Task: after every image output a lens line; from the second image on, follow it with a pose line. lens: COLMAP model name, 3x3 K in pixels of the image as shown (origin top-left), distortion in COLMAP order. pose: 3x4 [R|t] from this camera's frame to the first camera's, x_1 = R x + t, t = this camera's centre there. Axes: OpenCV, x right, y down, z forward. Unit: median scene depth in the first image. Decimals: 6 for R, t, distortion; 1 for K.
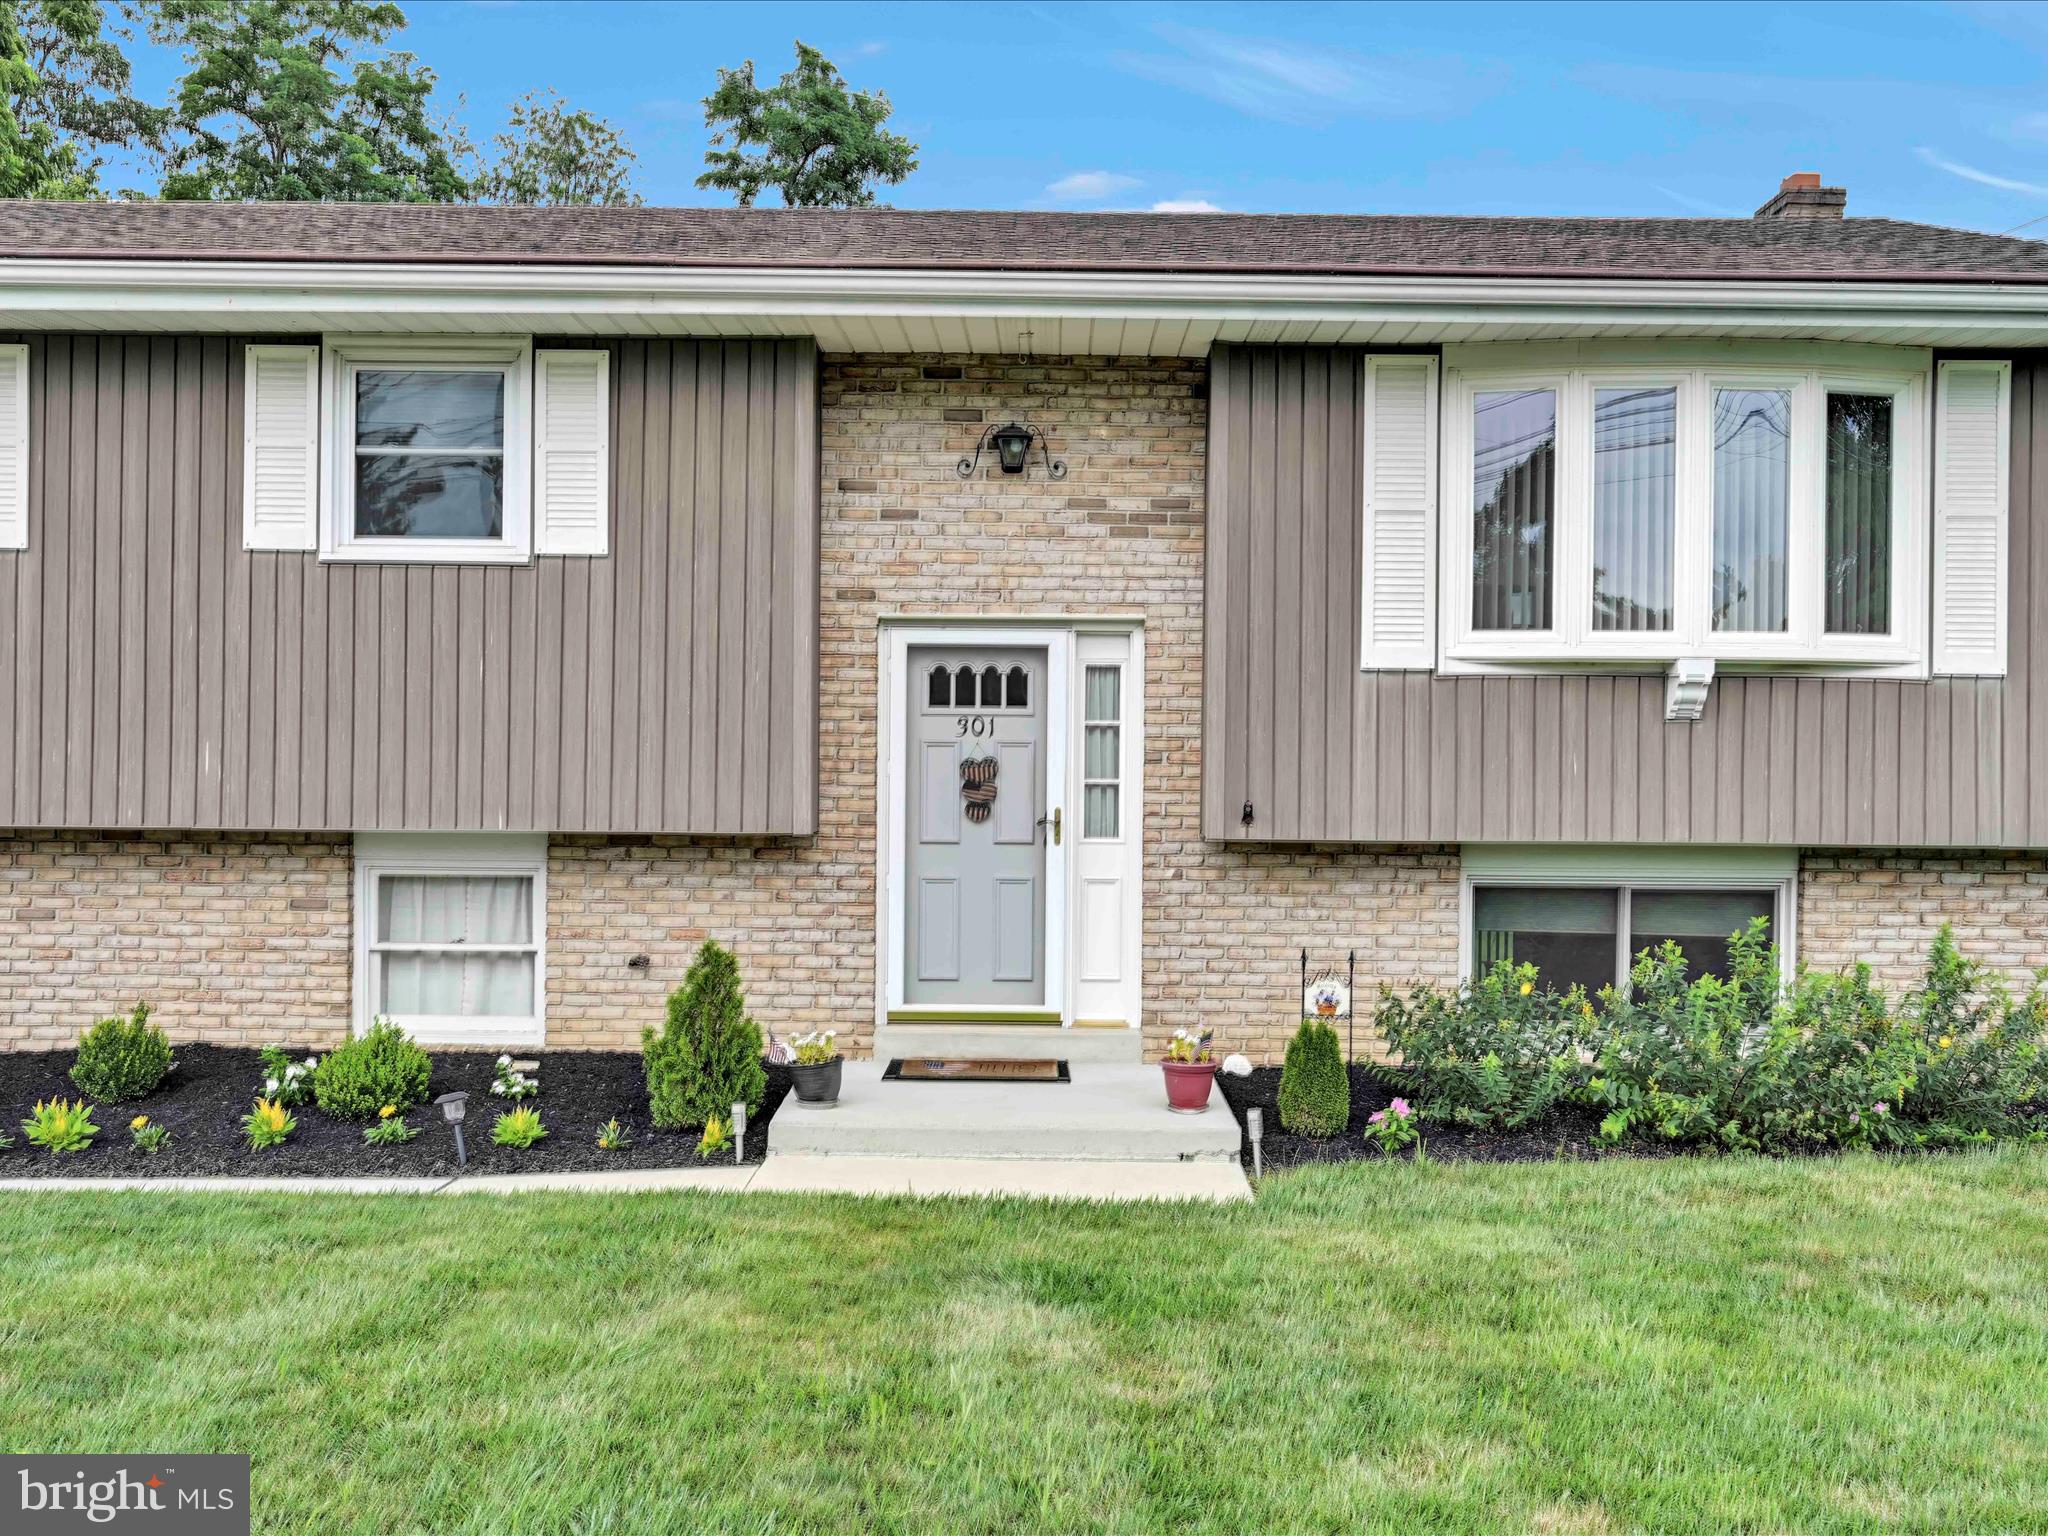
lens RADIAL K [[1976.7, 0, 1039.3], [0, 1976.7, 764.4], [0, 0, 1]] dist [0.000367, 0.000000]
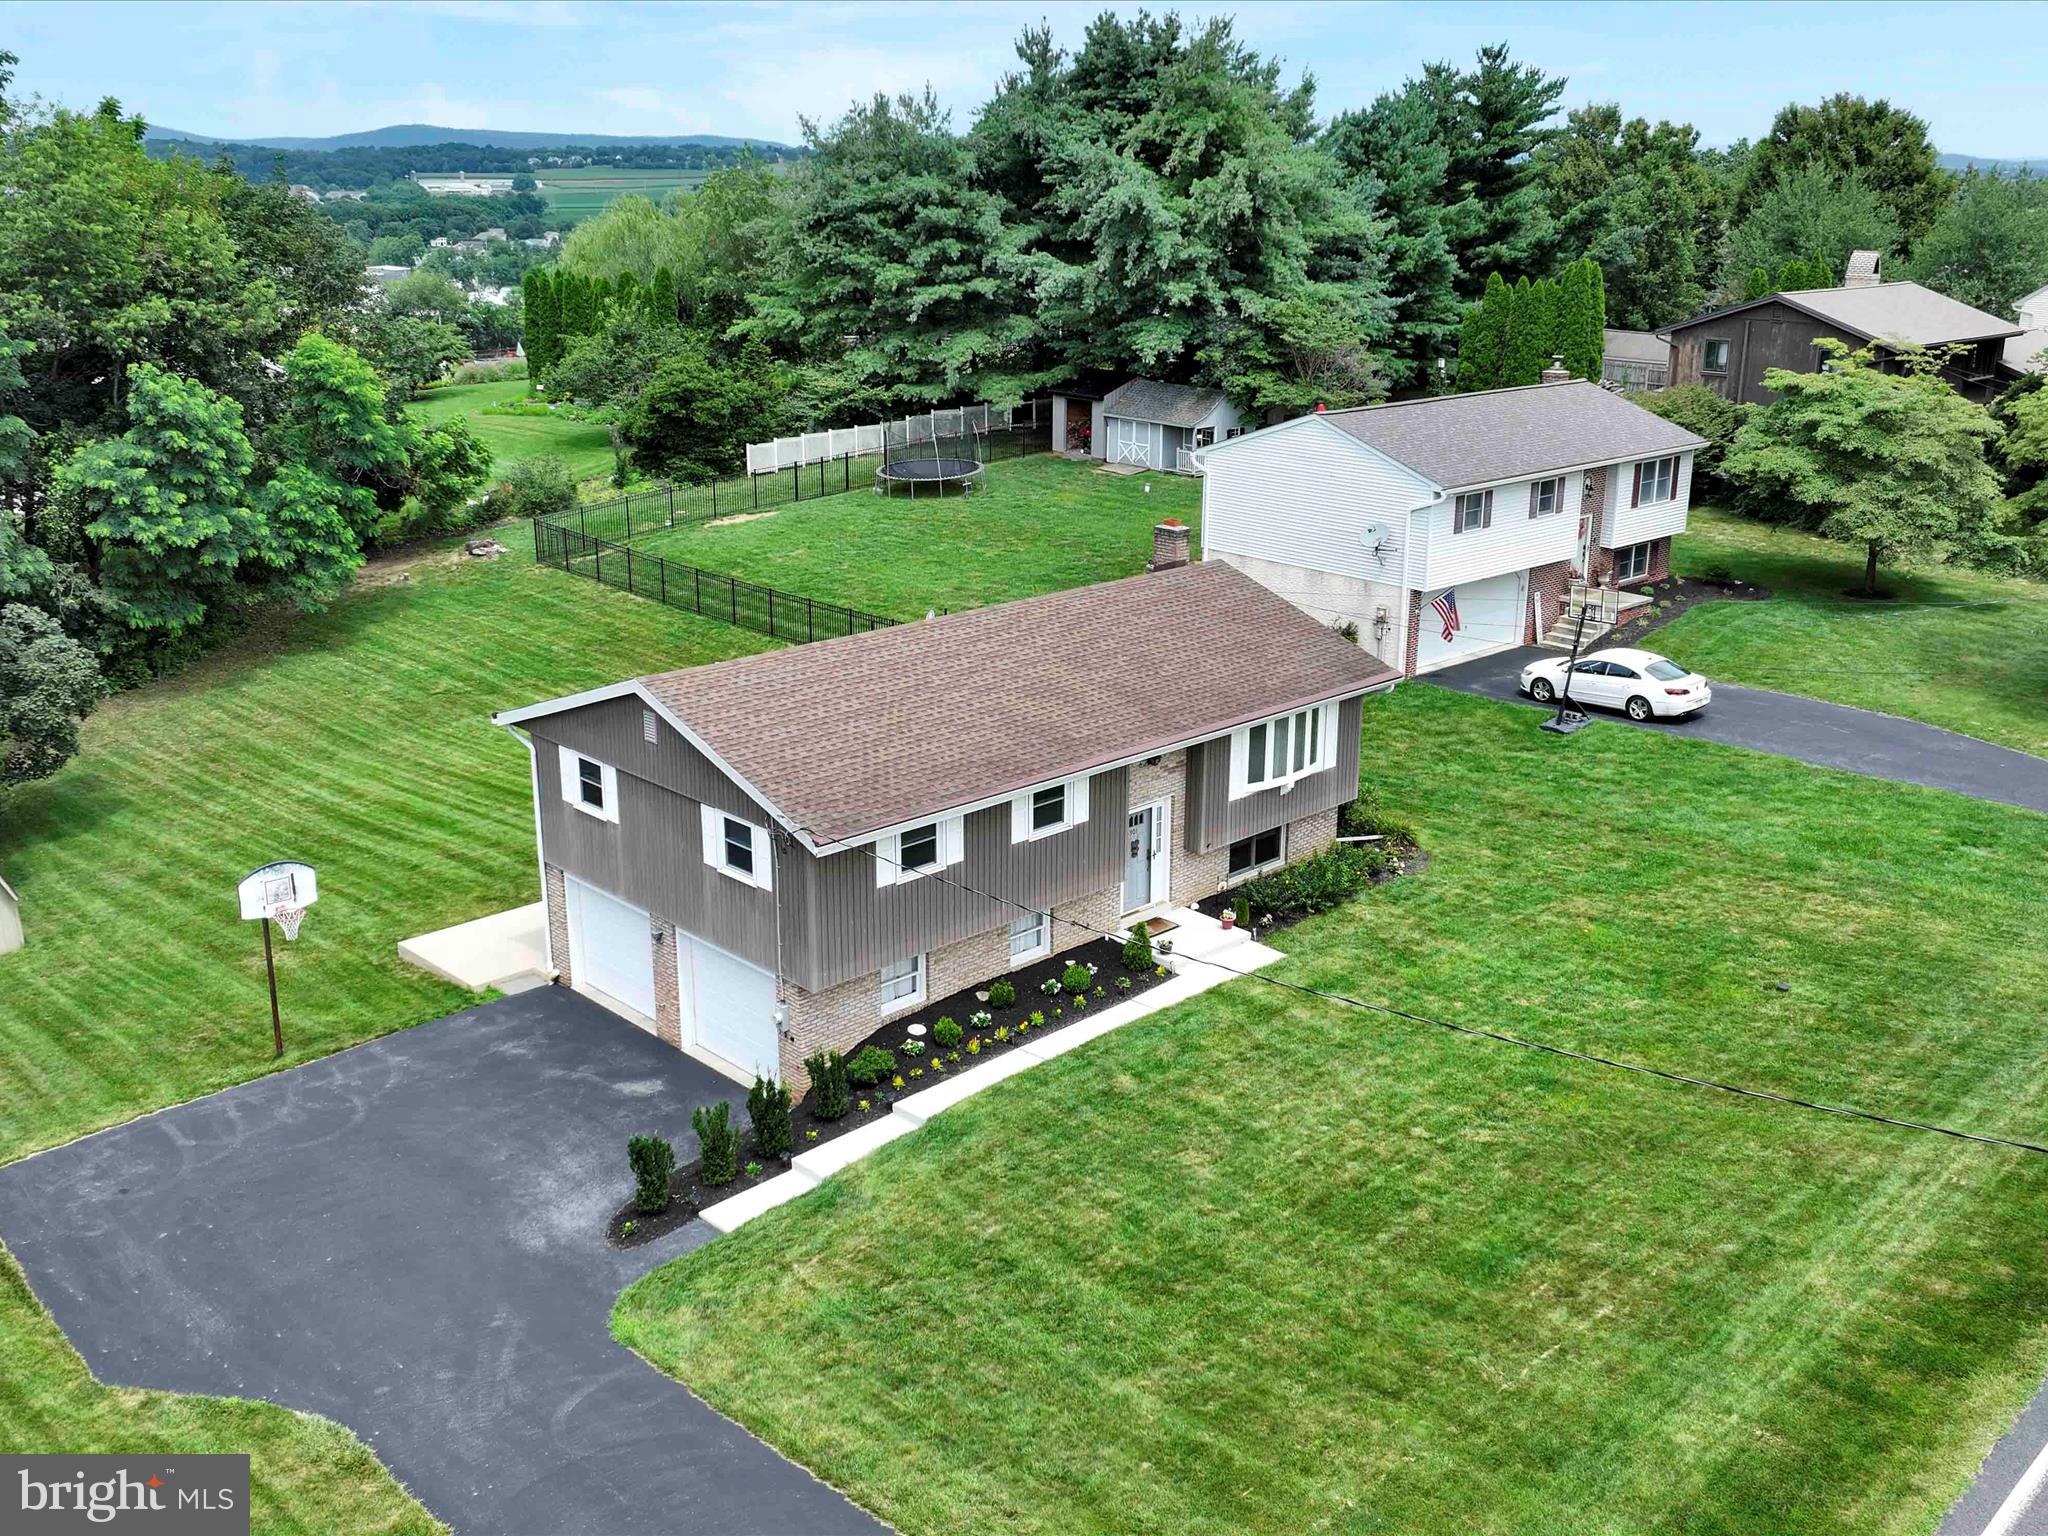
lens RADIAL K [[1910.8, 0, 1032.0], [0, 1910.8, 768.4], [0, 0, 1]] dist [0.011480, 0.000000]
pose [[0.721942, -0.216568, 0.657190, -2.367961], [0.006480, 0.951834, 0.306546, -1.168564], [-0.691924, -0.217050, 0.688572, -1.167891]]
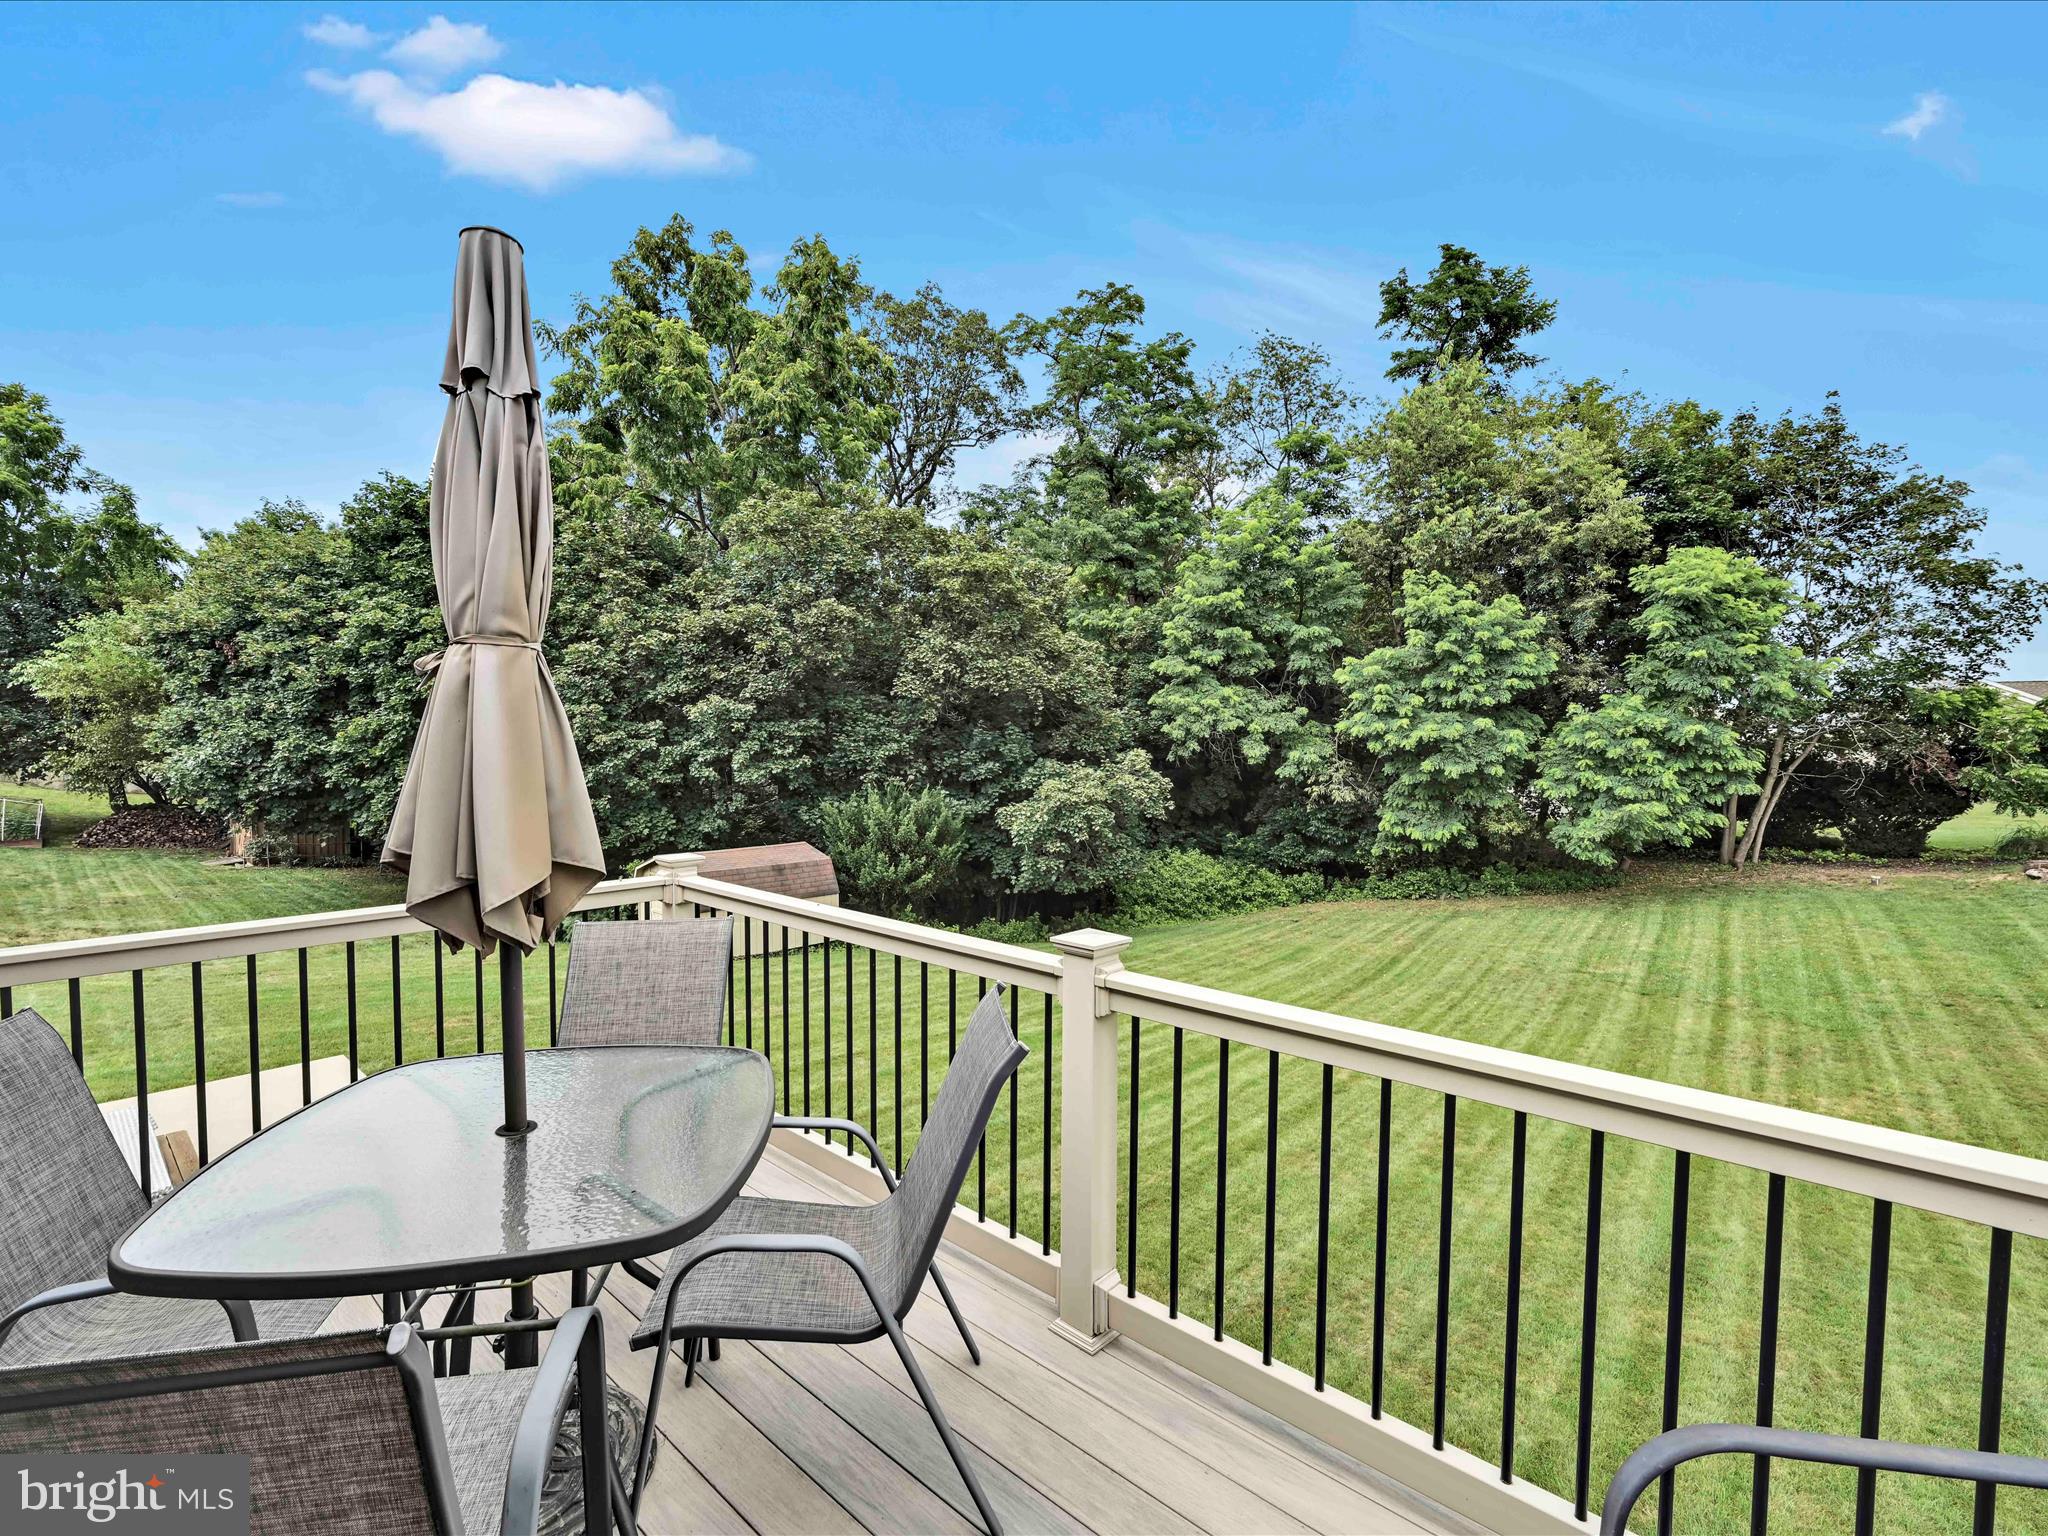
lens RADIAL K [[909.6, 0, 1020.4], [0, 909.6, 774.7], [0, 0, 1]] dist [-0.001204, -0.000465]
pose [[0.752332, 0.027950, -0.658191, 0.446203], [0.000769, 0.999062, 0.043304, -0.154401], [0.658784, -0.033085, 0.751604, 1.809550]]
